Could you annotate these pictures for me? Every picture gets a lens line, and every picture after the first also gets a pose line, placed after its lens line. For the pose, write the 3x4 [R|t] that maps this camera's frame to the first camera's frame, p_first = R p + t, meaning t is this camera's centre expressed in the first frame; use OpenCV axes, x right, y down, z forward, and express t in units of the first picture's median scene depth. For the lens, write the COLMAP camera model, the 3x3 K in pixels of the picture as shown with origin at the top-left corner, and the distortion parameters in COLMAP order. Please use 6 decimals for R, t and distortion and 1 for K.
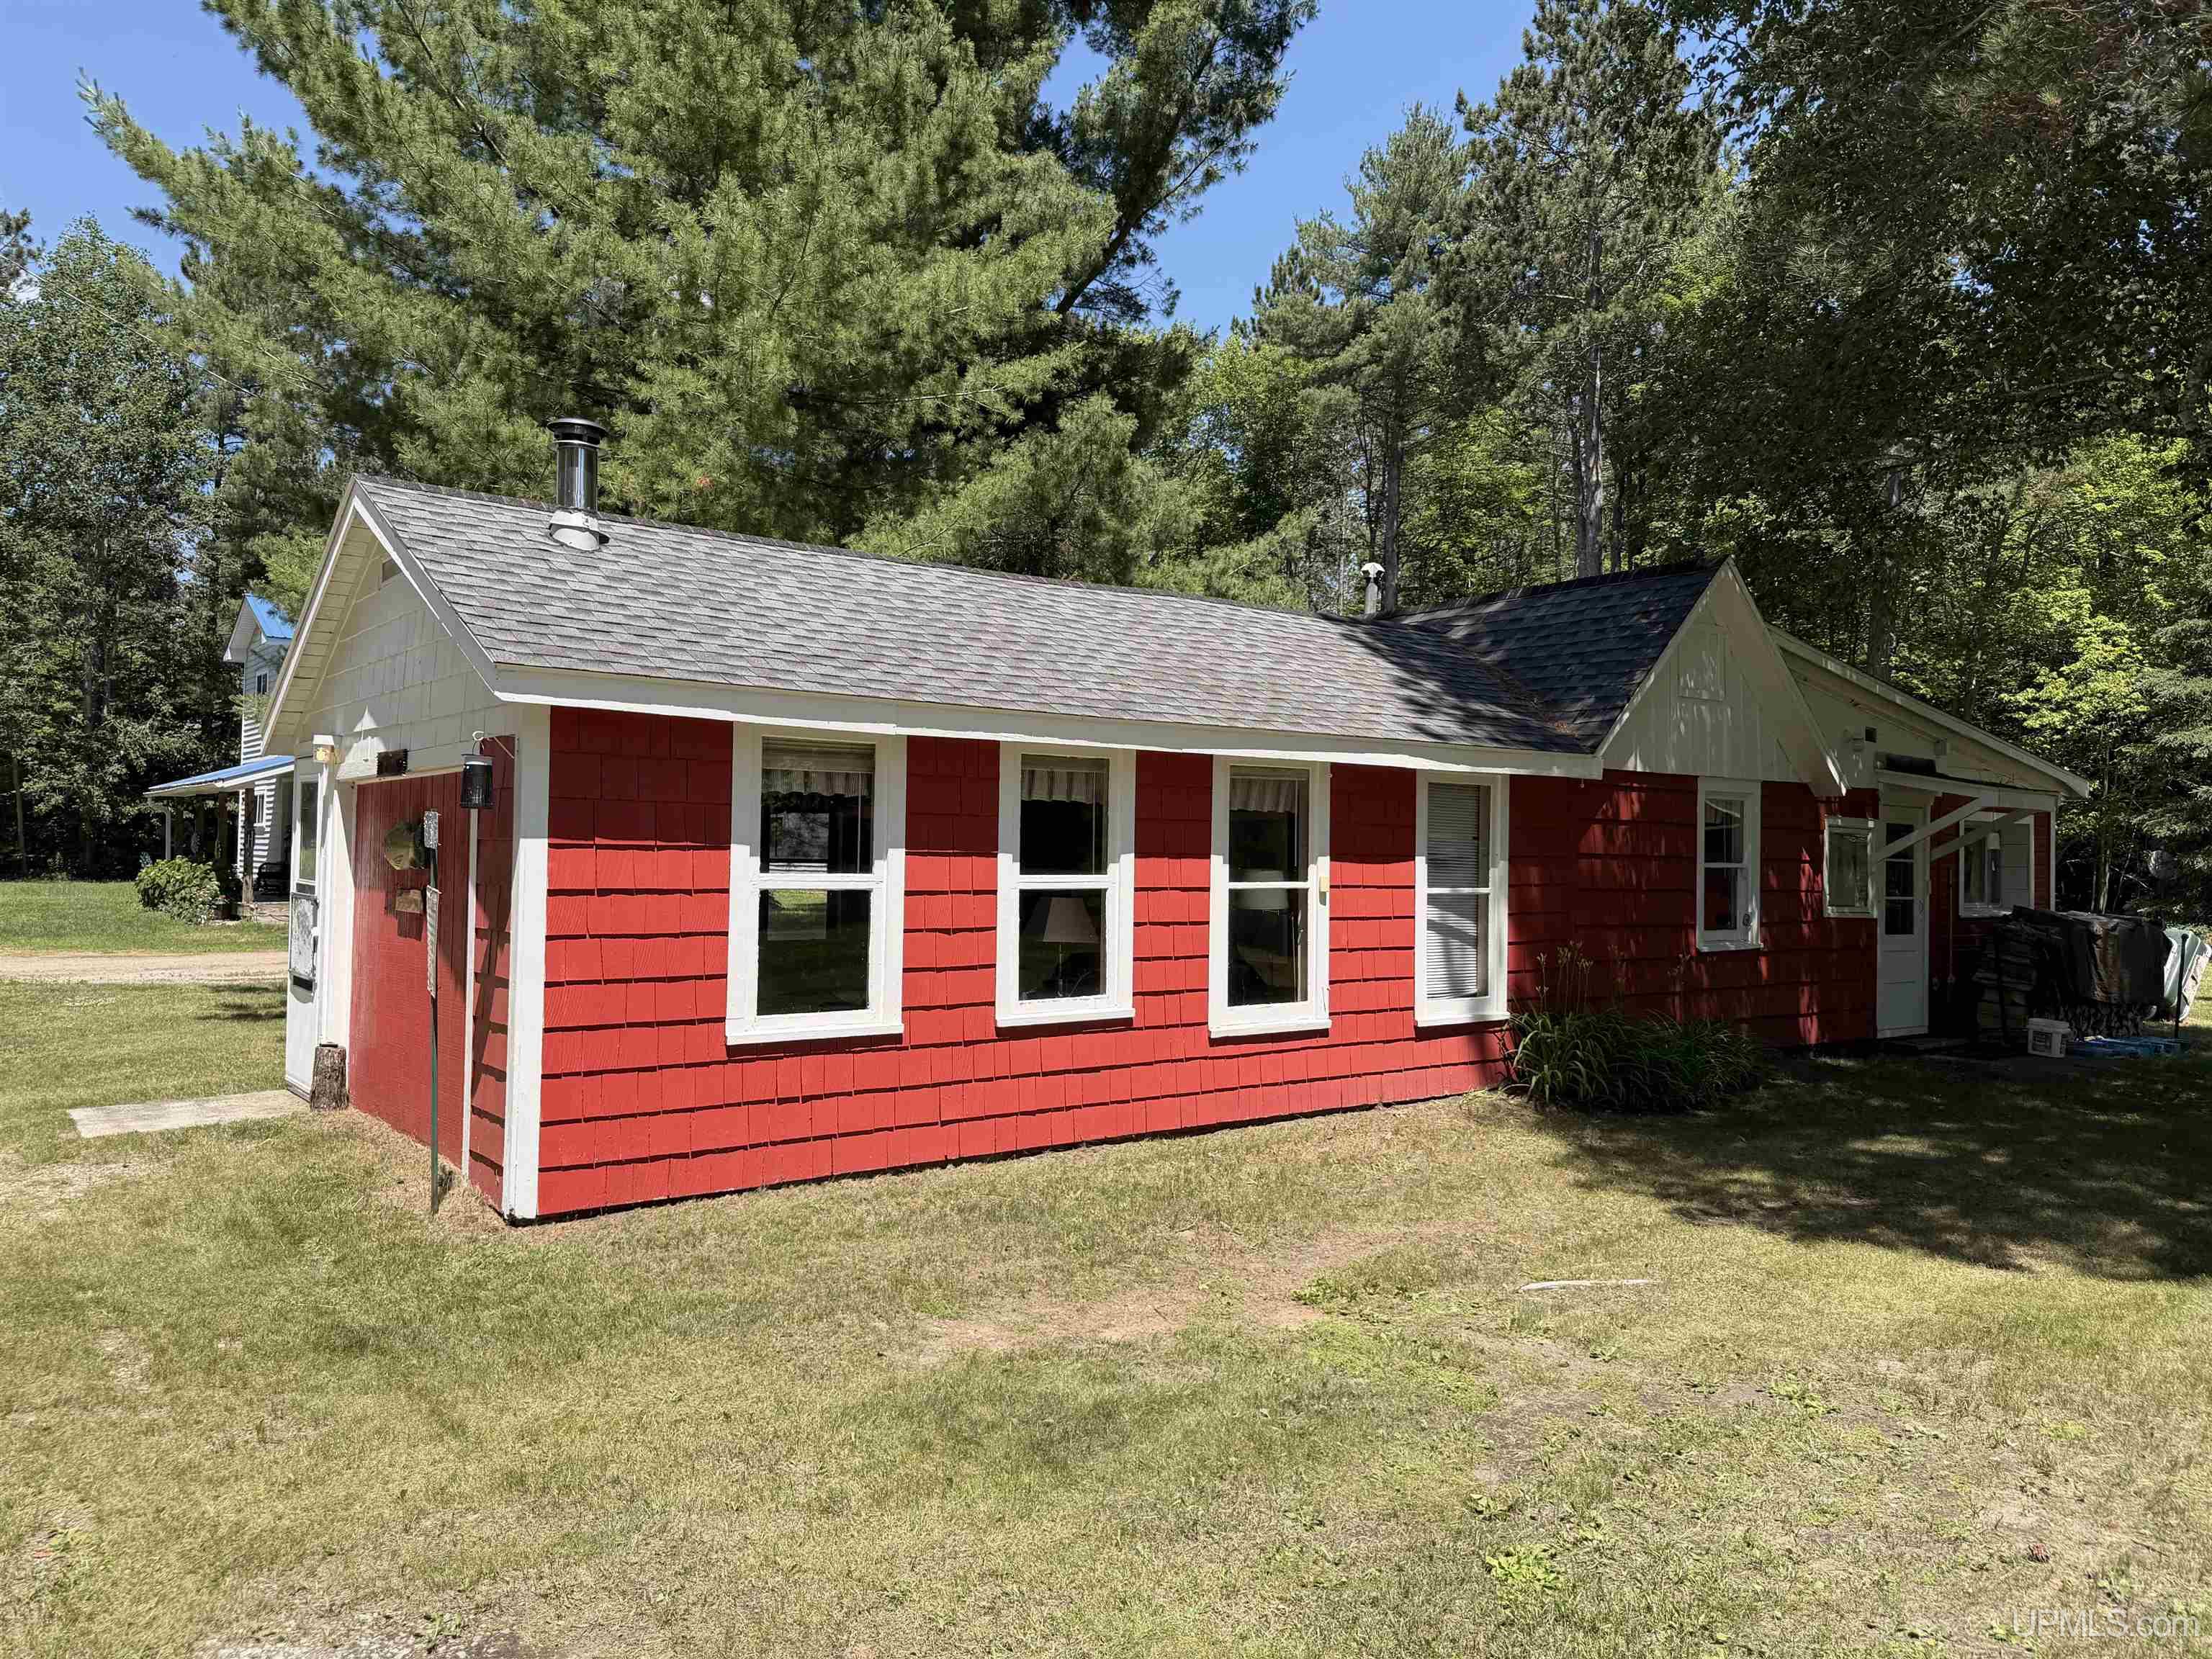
lens RADIAL K [[1561.9, 0, 1092.3], [0, 1561.9, 827.1], [0, 0, 1]] dist [0.084996, -0.124244]
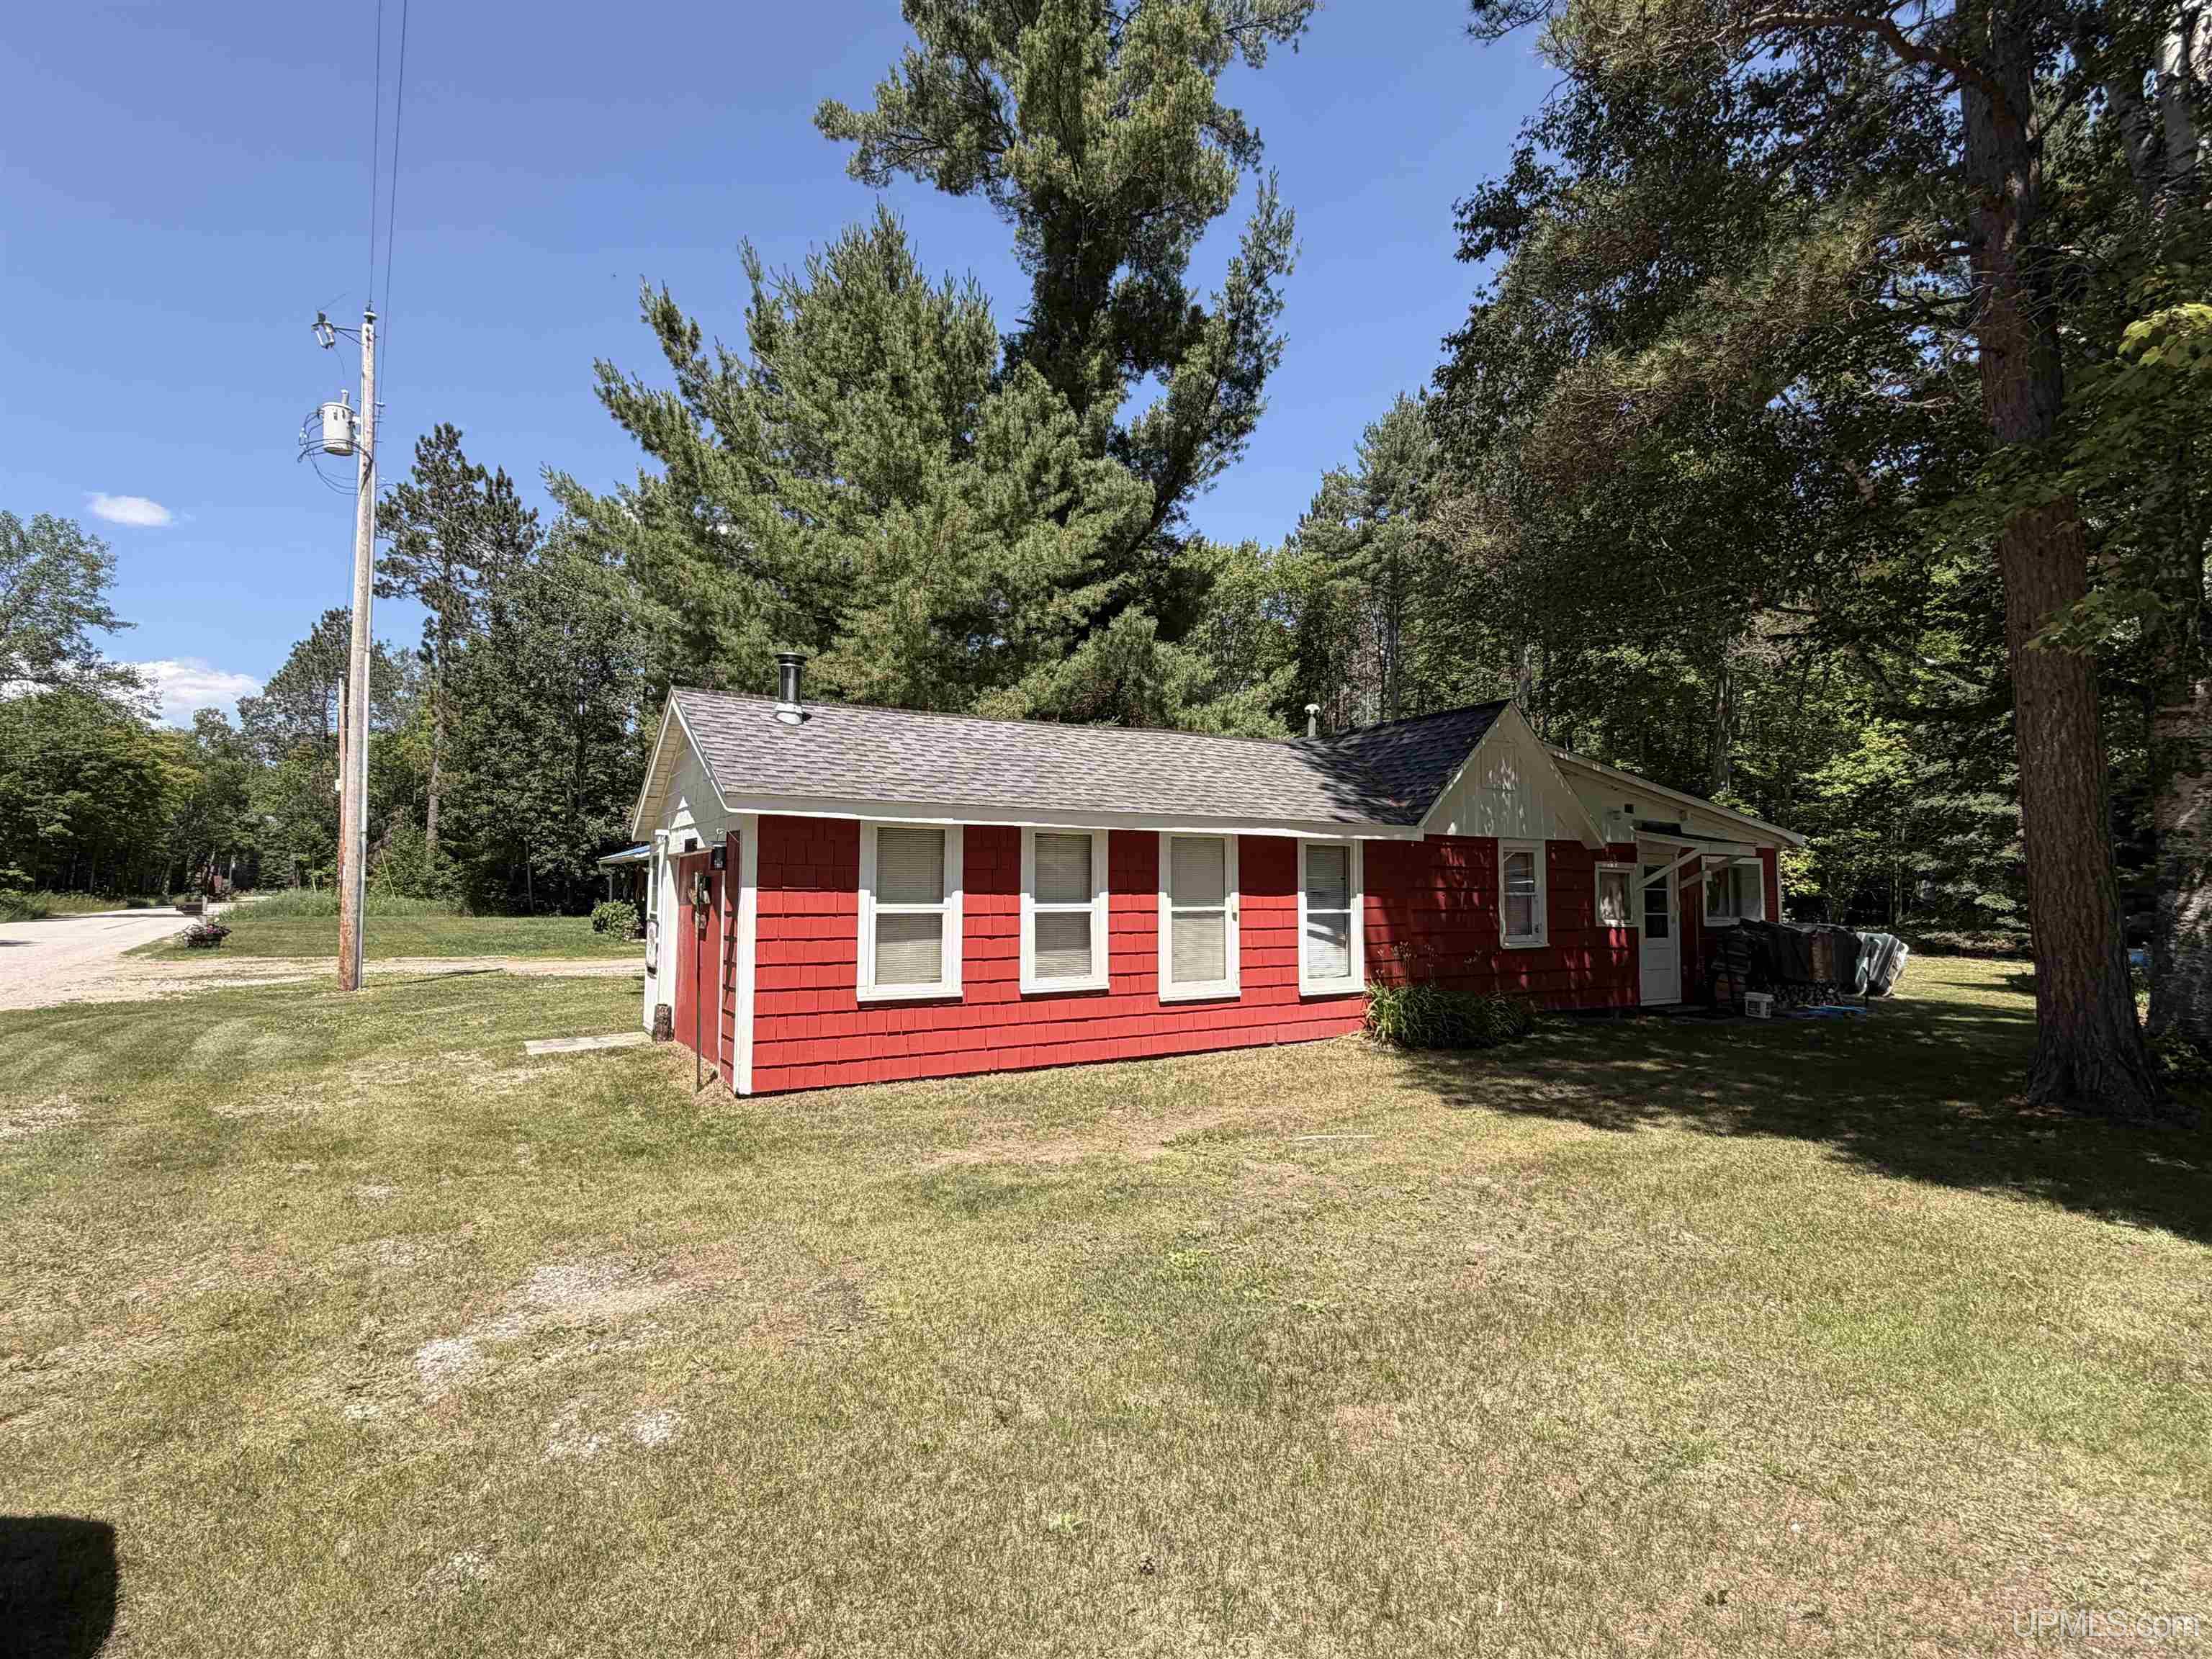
lens RADIAL K [[1070.0, 0, 1106.0], [0, 1070.0, 829.5], [0, 0, 1]] dist [0.001207, 0.000272]
pose [[0.994042, -0.018389, -0.107437, 0.114973], [0.013761, 0.998952, -0.043658, 0.000937], [0.108127, 0.041920, 0.993253, -0.115590]]
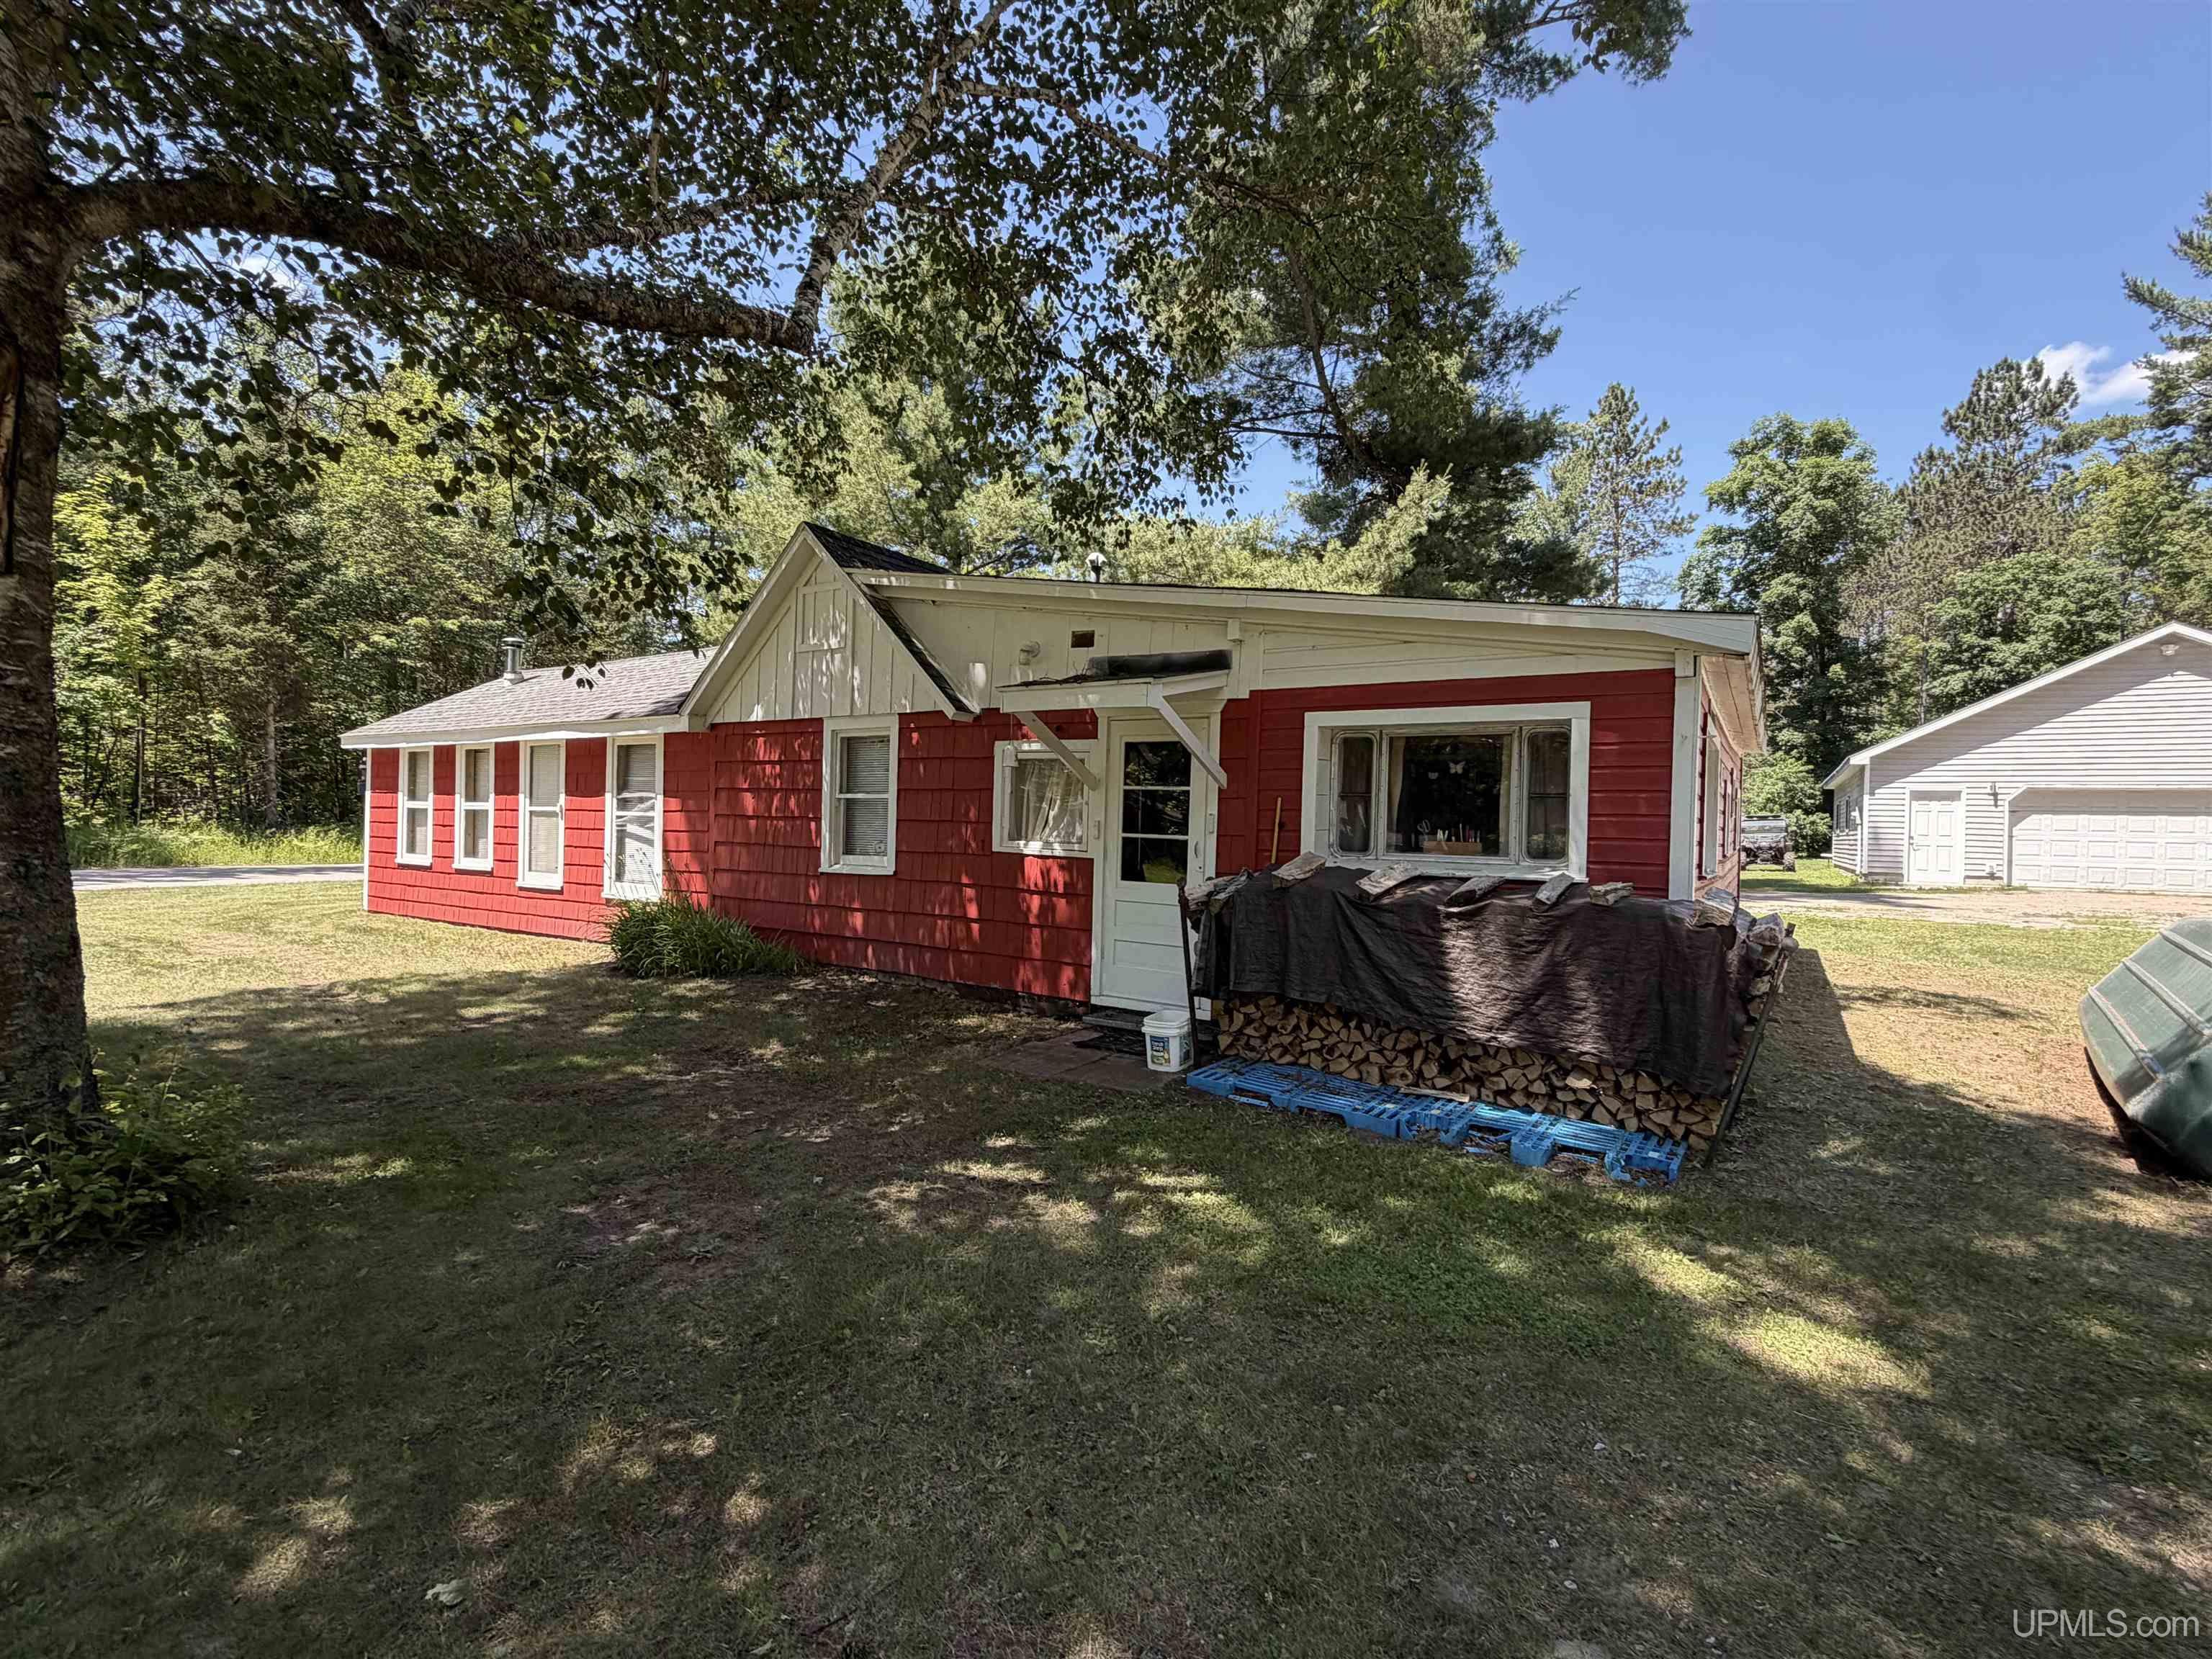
lens RADIAL K [[1070.0, 0, 1106.0], [0, 1070.0, 829.5], [0, 0, 1]] dist [0.001207, 0.000272]
pose [[0.335033, 0.007035, -0.942180, 1.255406], [0.009369, 0.999898, 0.010798, 0.044965], [0.942160, -0.012445, 0.334933, 0.993075]]
